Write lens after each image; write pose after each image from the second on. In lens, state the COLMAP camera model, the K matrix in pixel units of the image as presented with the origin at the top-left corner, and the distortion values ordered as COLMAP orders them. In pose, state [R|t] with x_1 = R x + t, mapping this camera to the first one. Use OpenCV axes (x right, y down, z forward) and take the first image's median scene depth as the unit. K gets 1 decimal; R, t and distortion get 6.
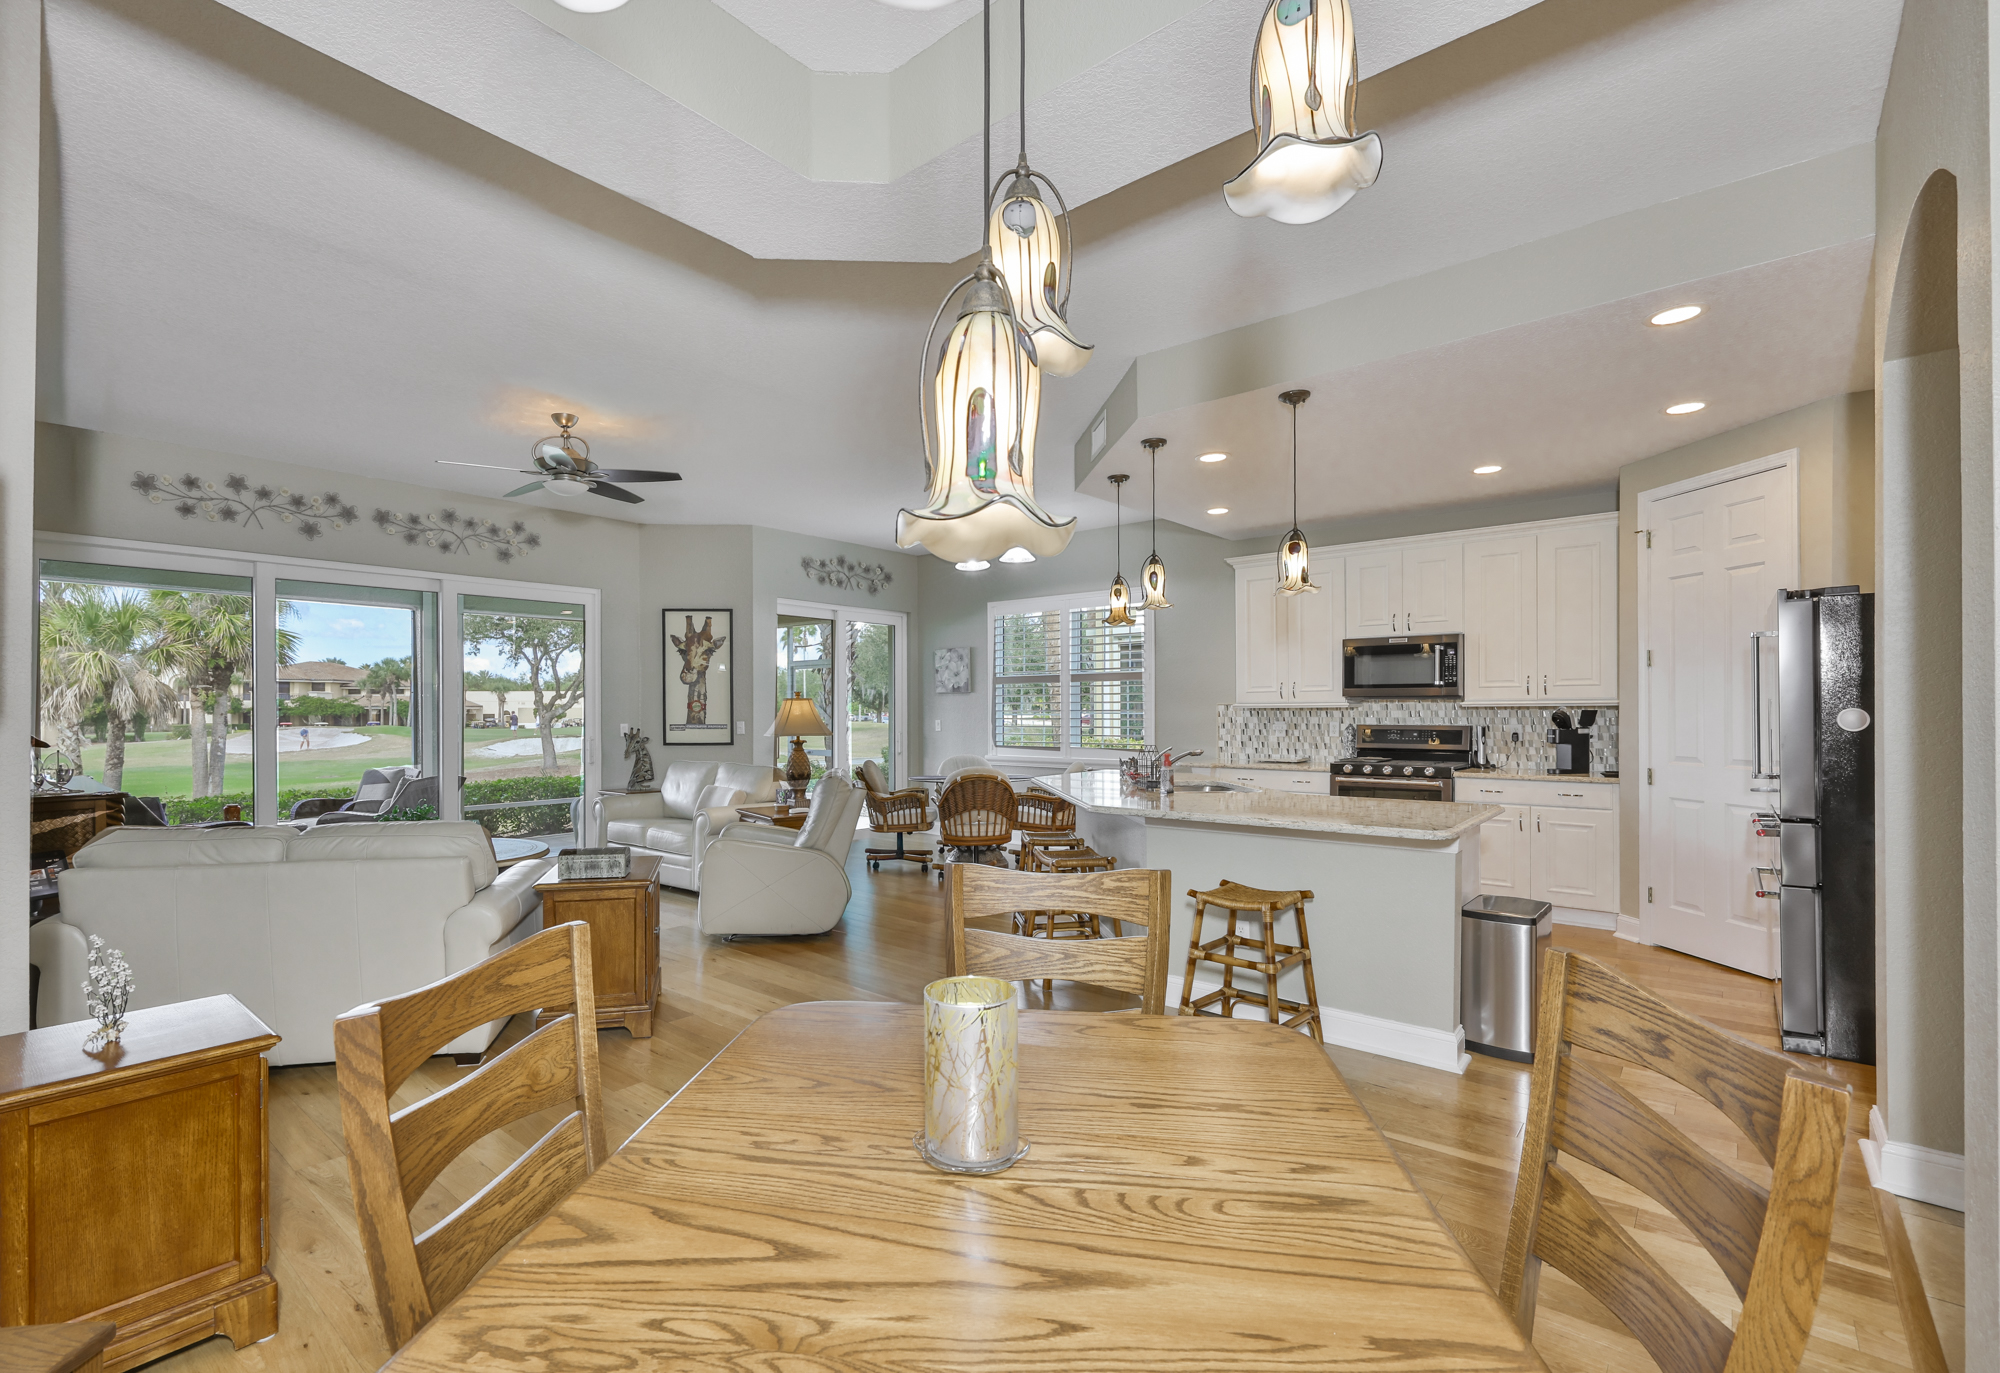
lens RADIAL K [[912.7, 0, 934.6], [0, 912.7, 712.9], [0, 0, 1]] dist [-0.000955, 0.000268]
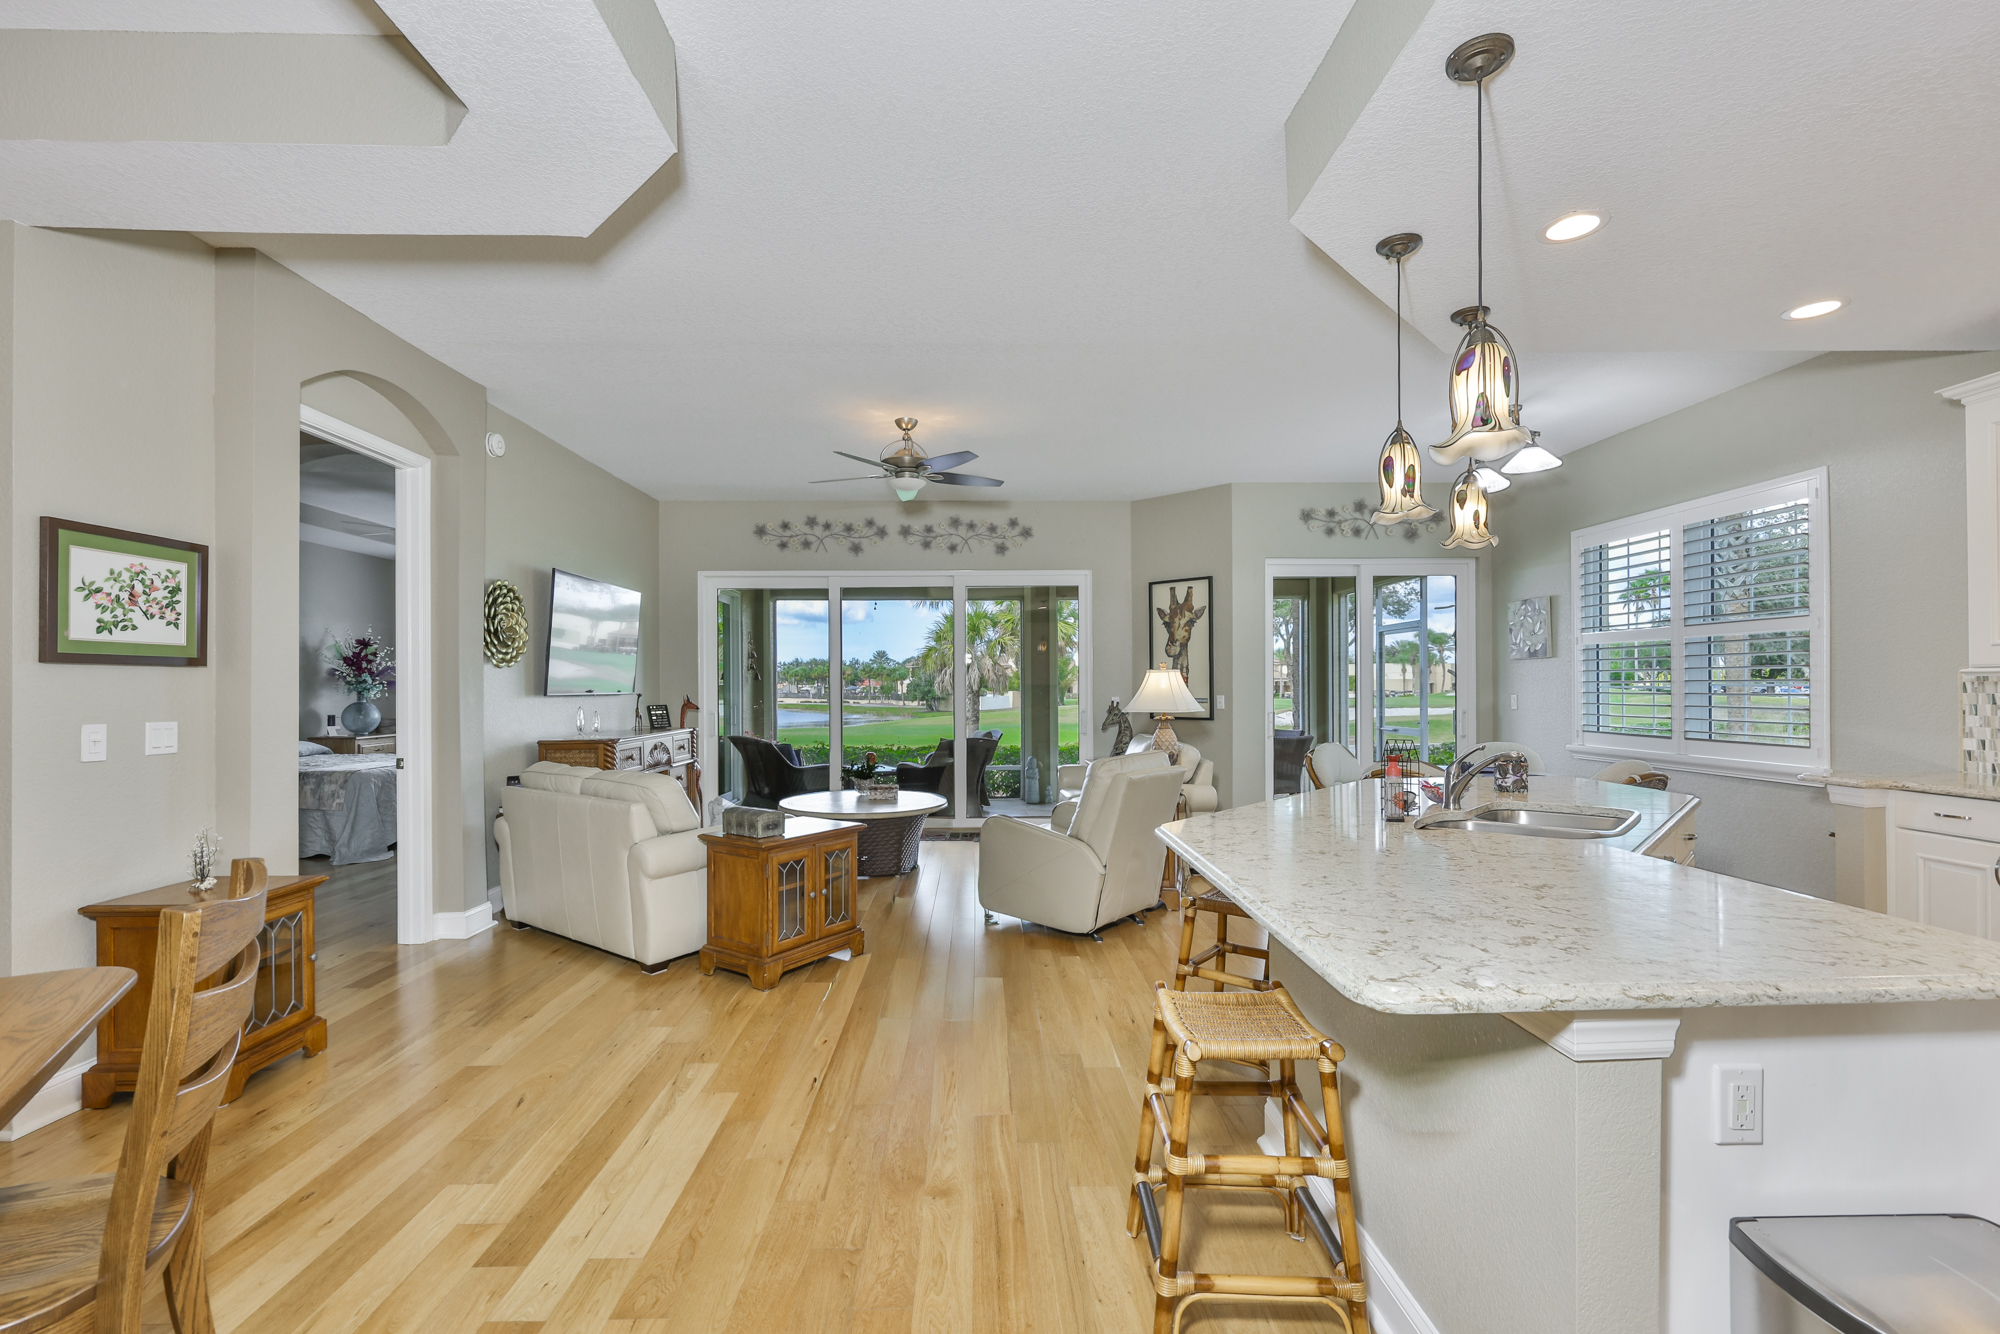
lens RADIAL K [[853.6, 0, 987.6], [0, 853.6, 682.2], [0, 0, 1]] dist [-0.000760, 0.000695]
pose [[0.675159, -0.004466, -0.737659, 0.285644], [0.002397, 0.999990, -0.003860, -0.001274], [0.737669, 0.000838, 0.675163, 0.246209]]
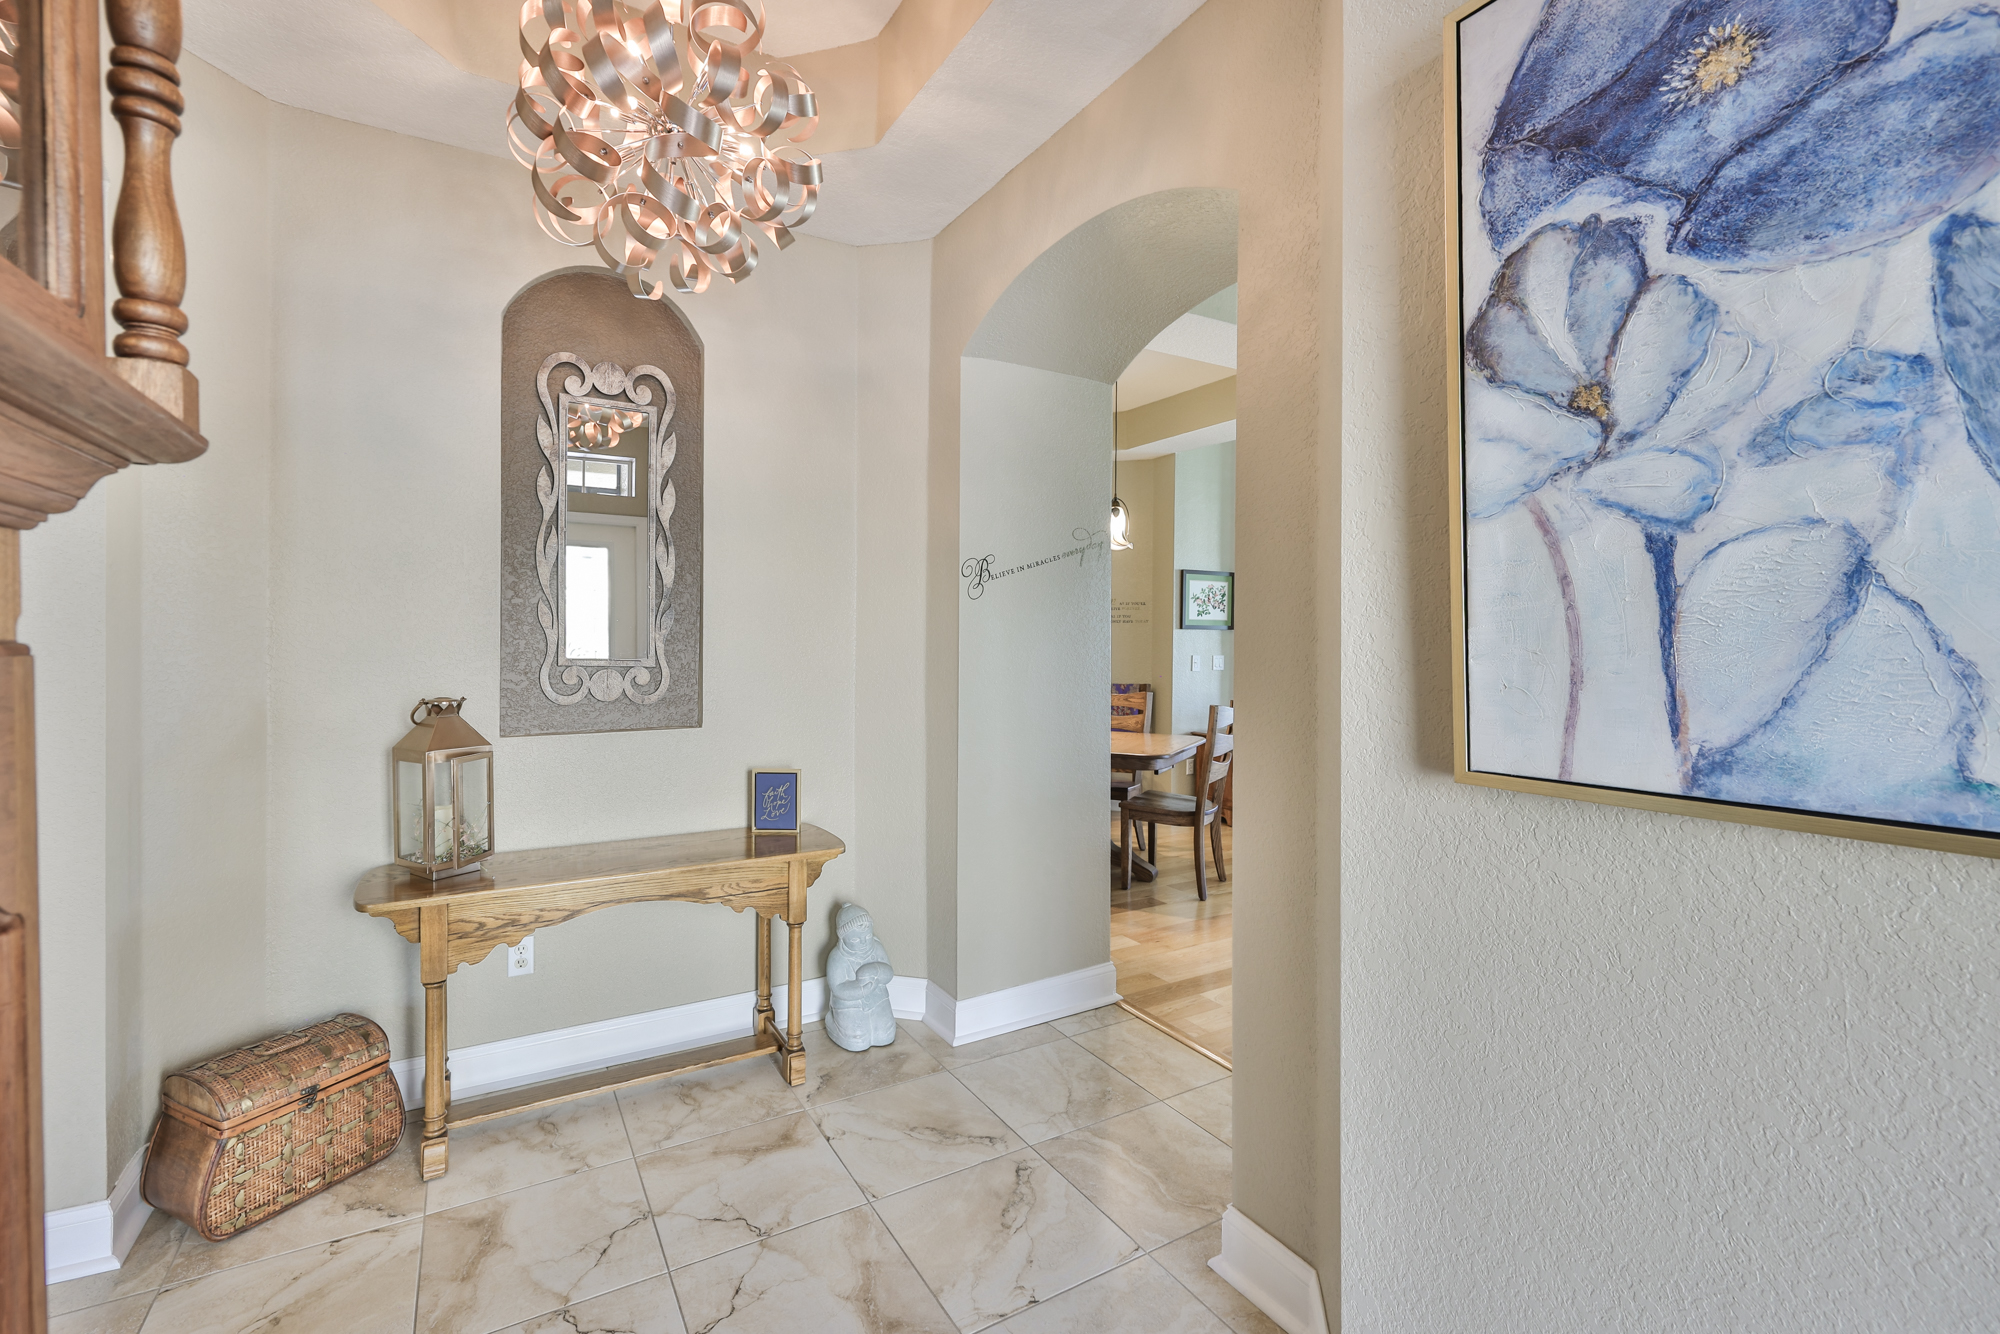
lens RADIAL K [[870.8, 0, 977.3], [0, 870.8, 655.3], [0, 0, 1]] dist [-0.002003, 0.000094]
pose [[-0.315132, 0.016469, -0.948905, 0.627005], [-0.005335, 0.999803, 0.019124, -0.001698], [0.949033, 0.011089, -0.314982, 0.275474]]
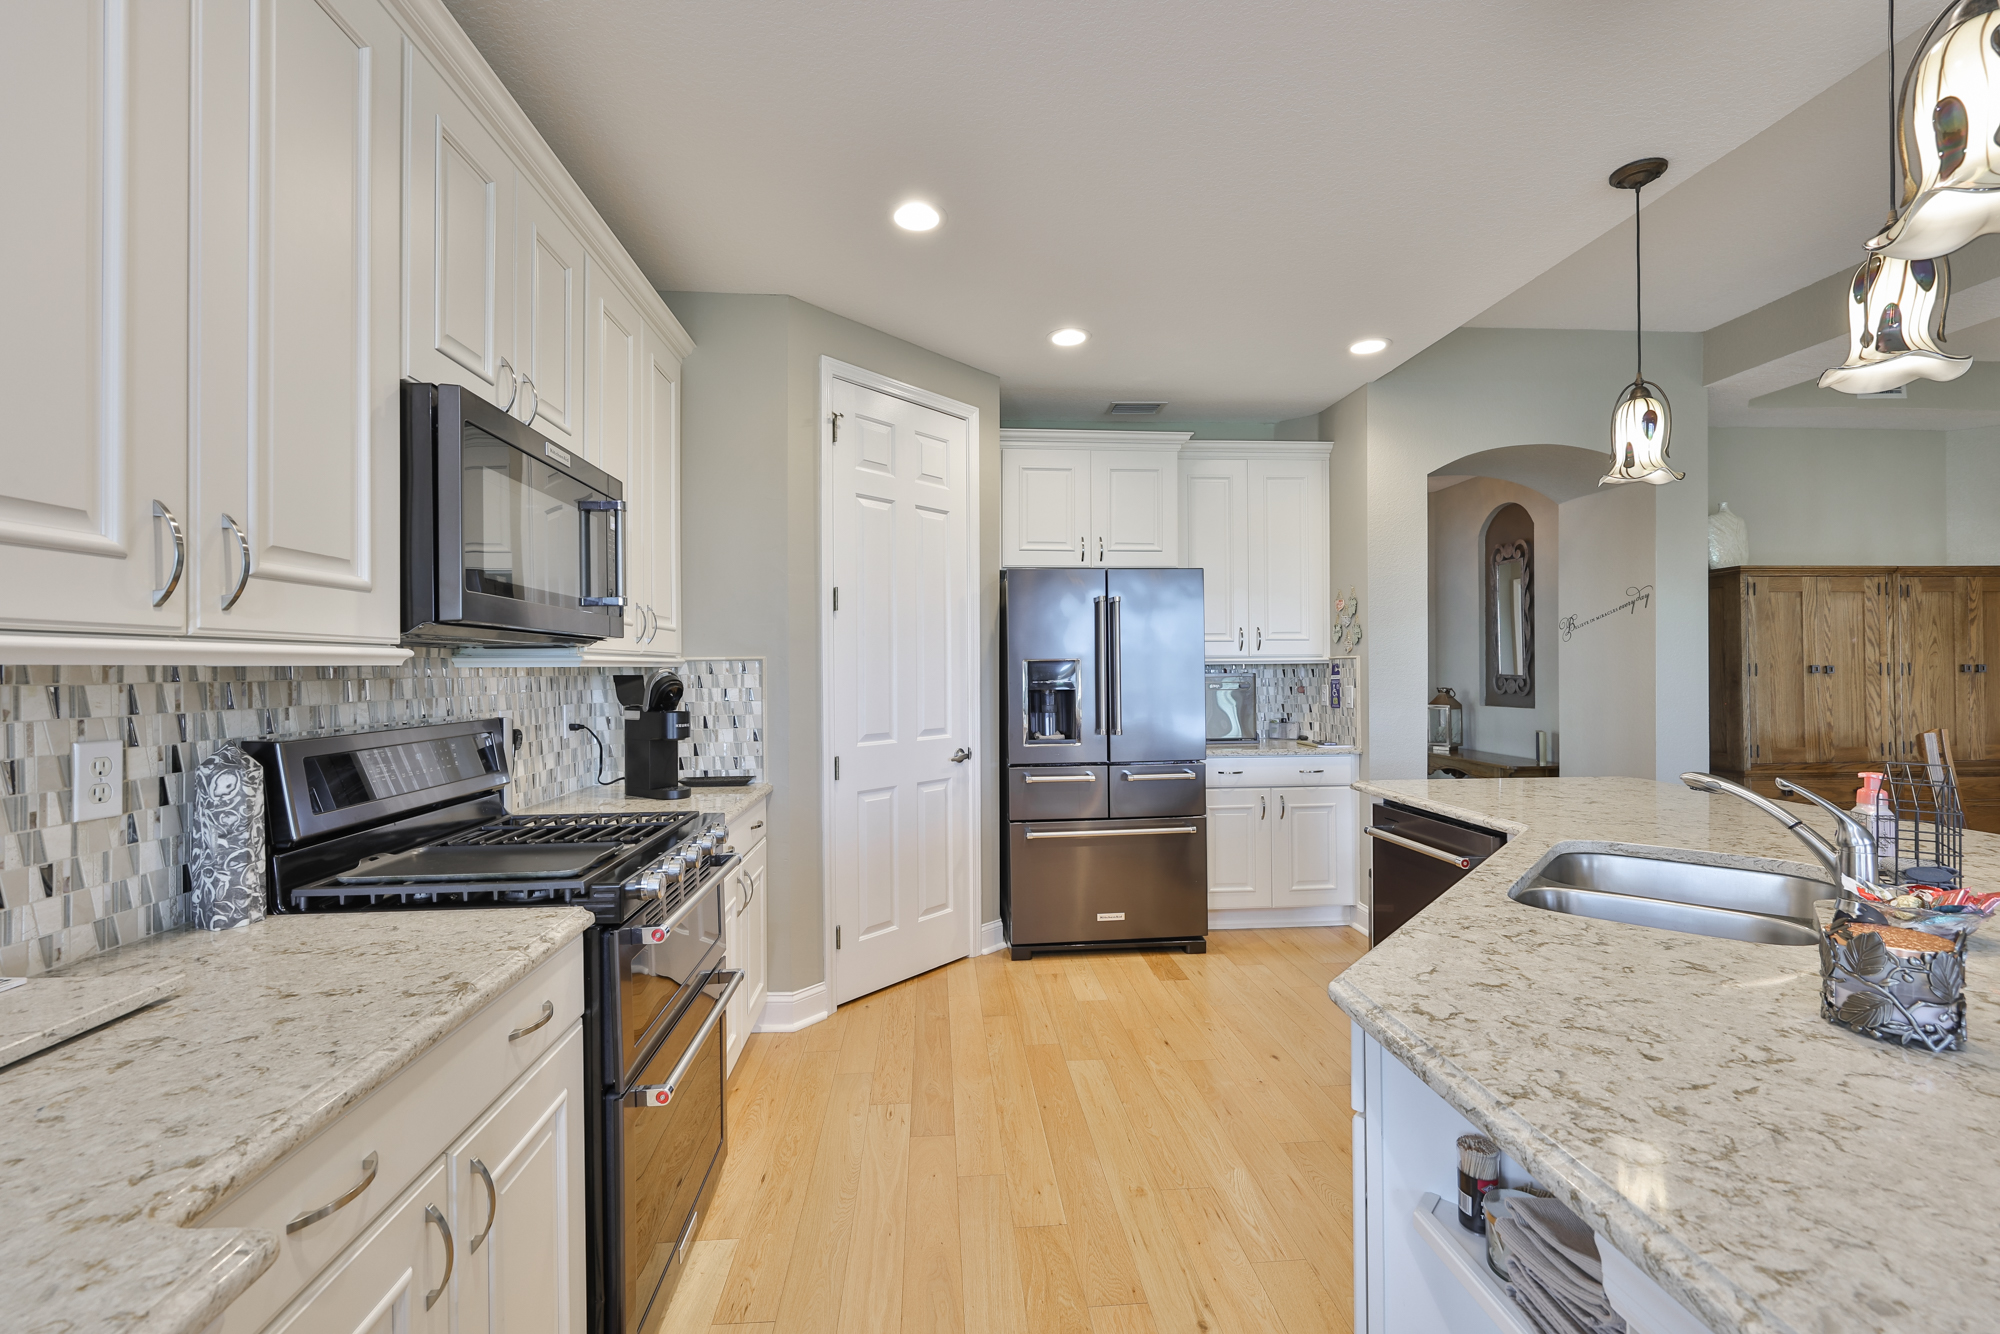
lens RADIAL K [[844.3, 0, 989.5], [0, 844.3, 668.9], [0, 0, 1]] dist [-0.000019, -0.000095]
pose [[-0.717720, 0.009215, 0.696271, 0.159525], [0.011864, 0.999929, -0.001005, -0.002749], [-0.696231, 0.007539, -0.717778, 0.887493]]
